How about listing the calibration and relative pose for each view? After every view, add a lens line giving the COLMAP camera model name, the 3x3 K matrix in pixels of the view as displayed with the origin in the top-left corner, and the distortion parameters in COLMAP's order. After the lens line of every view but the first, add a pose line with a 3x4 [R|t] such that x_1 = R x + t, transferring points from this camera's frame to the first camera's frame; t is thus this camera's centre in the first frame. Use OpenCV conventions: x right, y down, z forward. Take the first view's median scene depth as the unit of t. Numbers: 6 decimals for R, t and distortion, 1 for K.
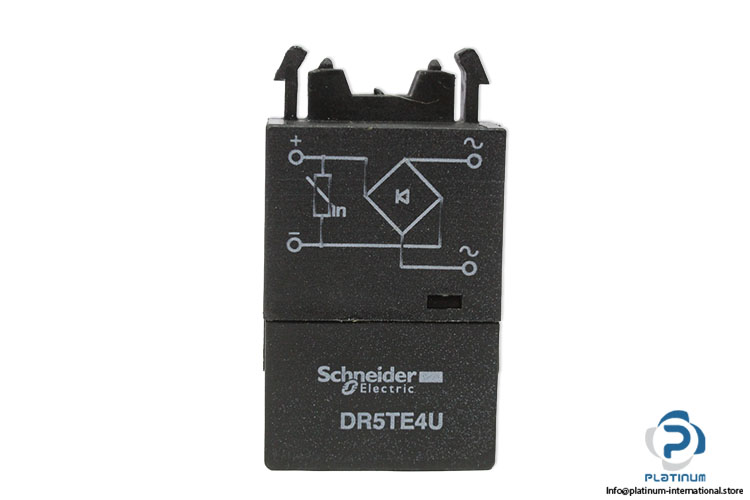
lens RADIAL K [[1356.0, 0, 375.1], [0, 1356.0, 250.2], [0, 0, 1]] dist [-0.034337, 0.000000]
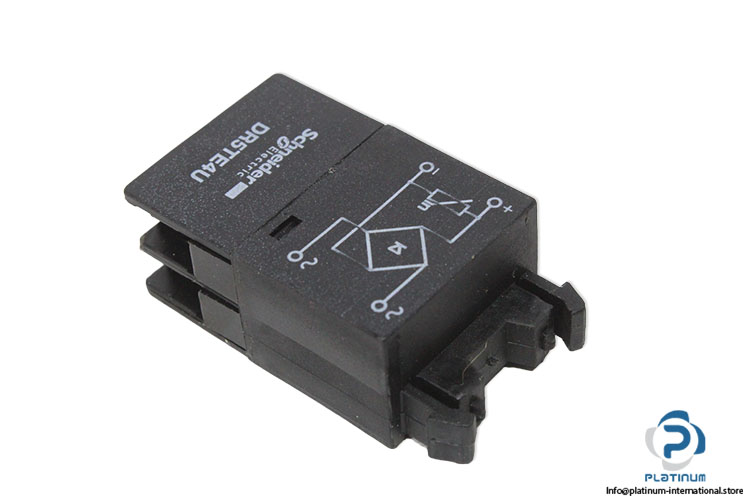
lens RADIAL K [[1917.3, 0, 375.2], [0, 1917.3, 250.0], [0, 0, 1]] dist [0.103579, 0.000000]
pose [[-0.626994, 0.494307, -0.602113, 0.853714], [-0.772748, -0.492548, 0.400321, -0.574952], [-0.098688, 0.716280, 0.690799, 0.047905]]
